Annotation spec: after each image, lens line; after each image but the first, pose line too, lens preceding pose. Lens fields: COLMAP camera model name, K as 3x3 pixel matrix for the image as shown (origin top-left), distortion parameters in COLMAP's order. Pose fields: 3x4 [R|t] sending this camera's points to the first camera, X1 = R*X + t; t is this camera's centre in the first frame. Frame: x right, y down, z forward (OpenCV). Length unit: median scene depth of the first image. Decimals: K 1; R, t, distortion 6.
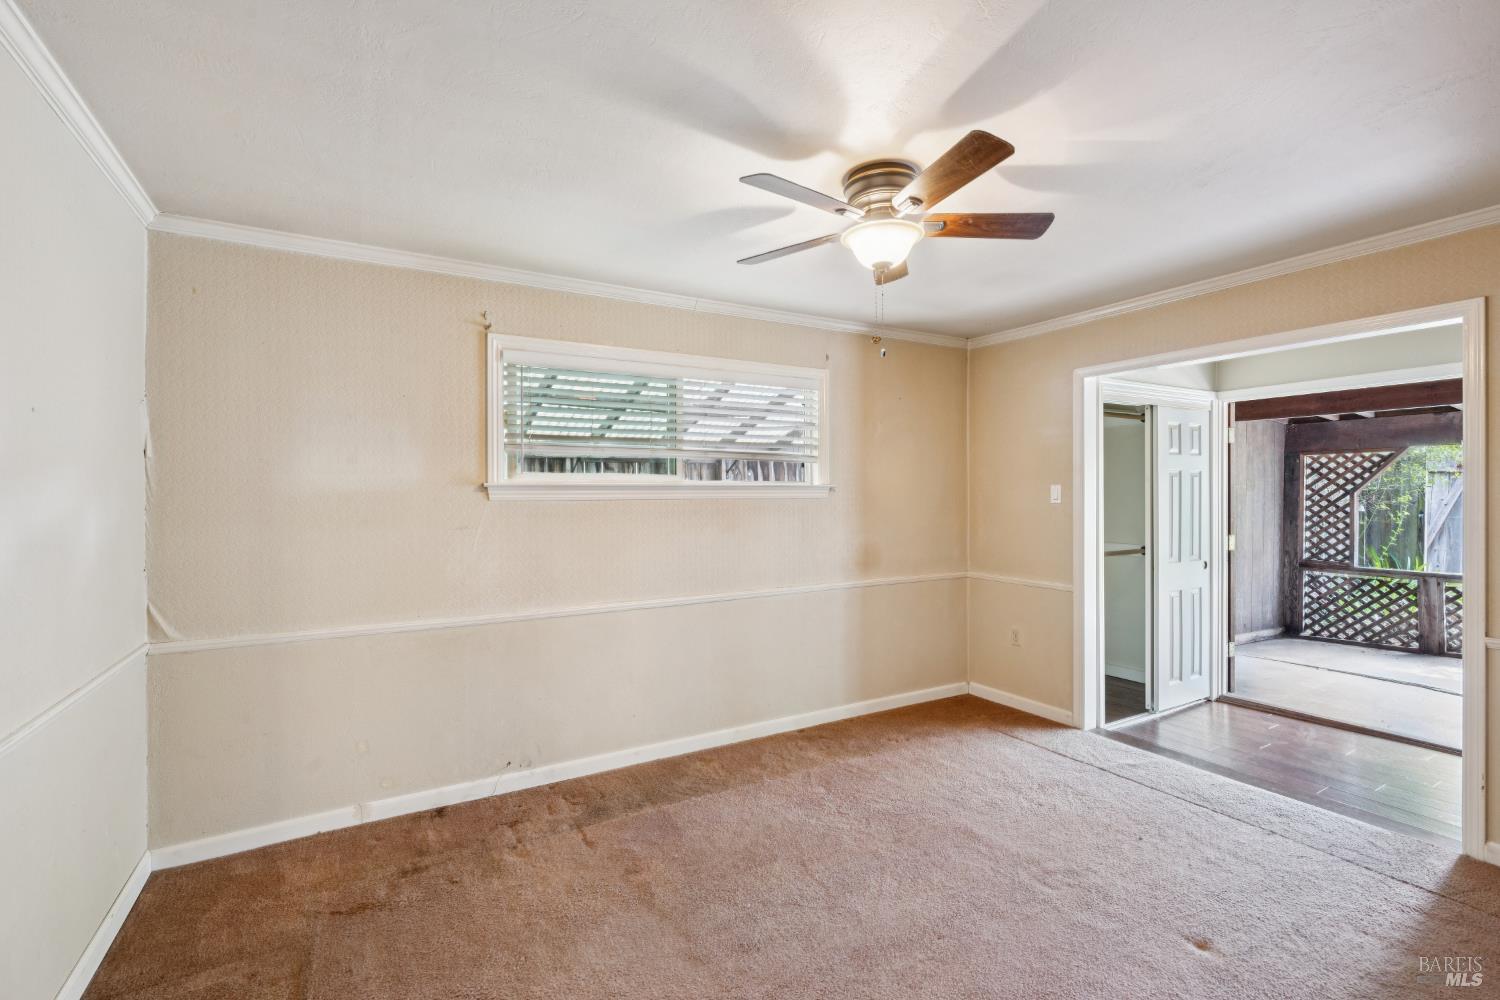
lens RADIAL K [[675.5, 0, 752.5], [0, 675.5, 494.7], [0, 0, 1]] dist [0.001936, 0.000113]
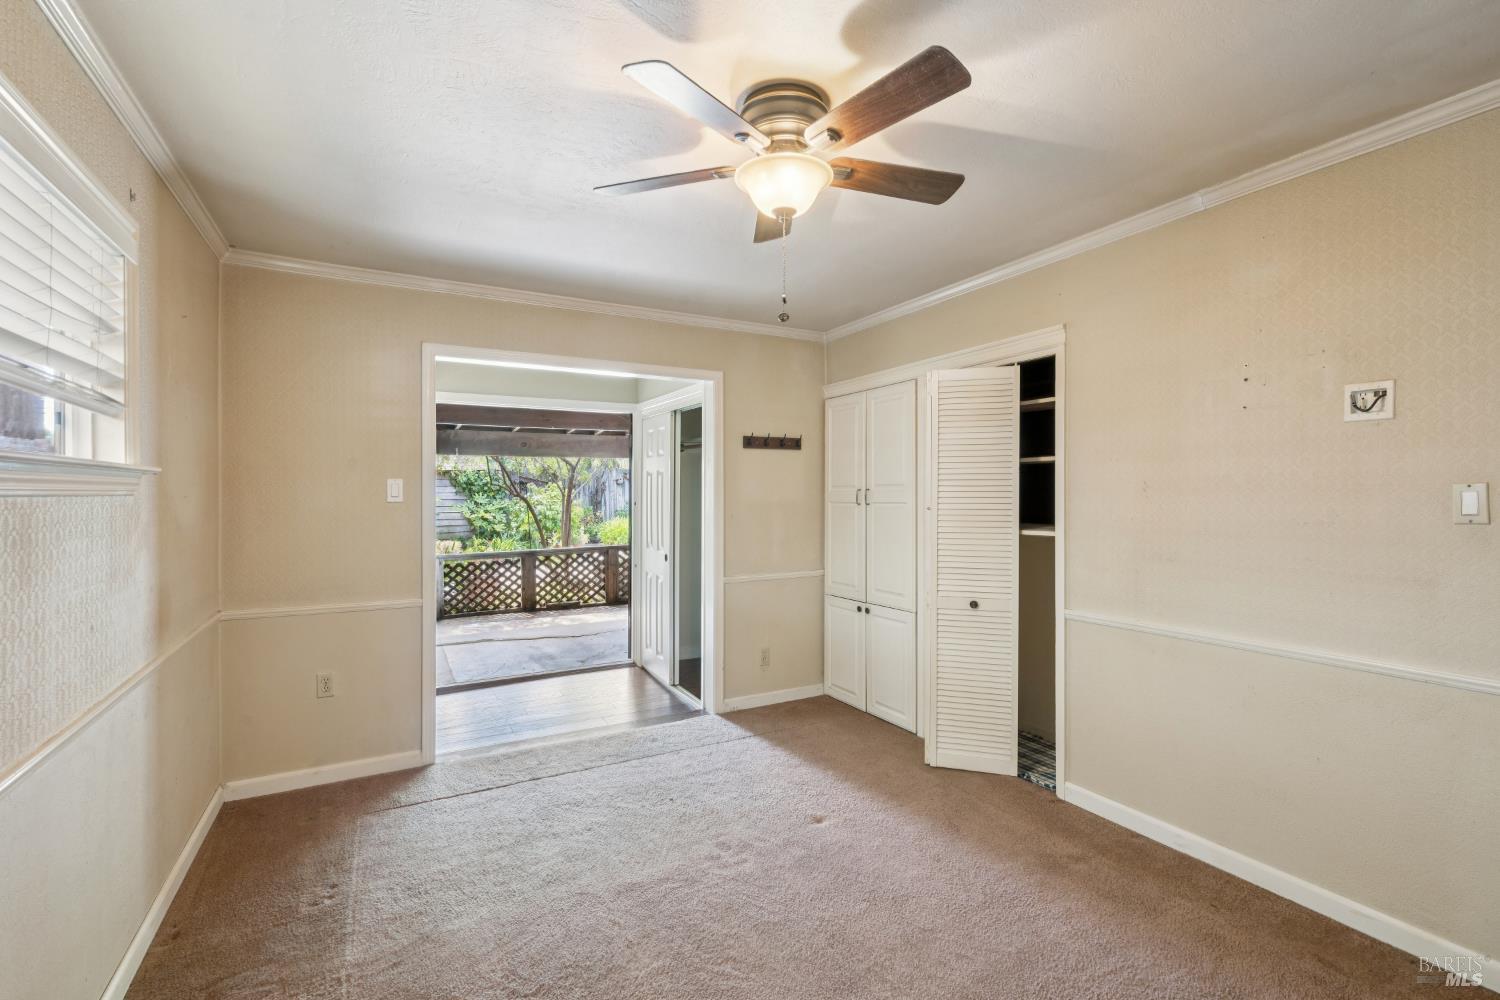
lens RADIAL K [[675.5, 0, 753.4], [0, 675.5, 505.0], [0, 0, 1]] dist [0.001936, 0.000113]
pose [[0.014776, -0.017301, 0.999741, -0.371225], [-0.001819, 0.999848, 0.017330, 0.002038], [-0.999889, -0.002074, 0.014742, 0.593068]]
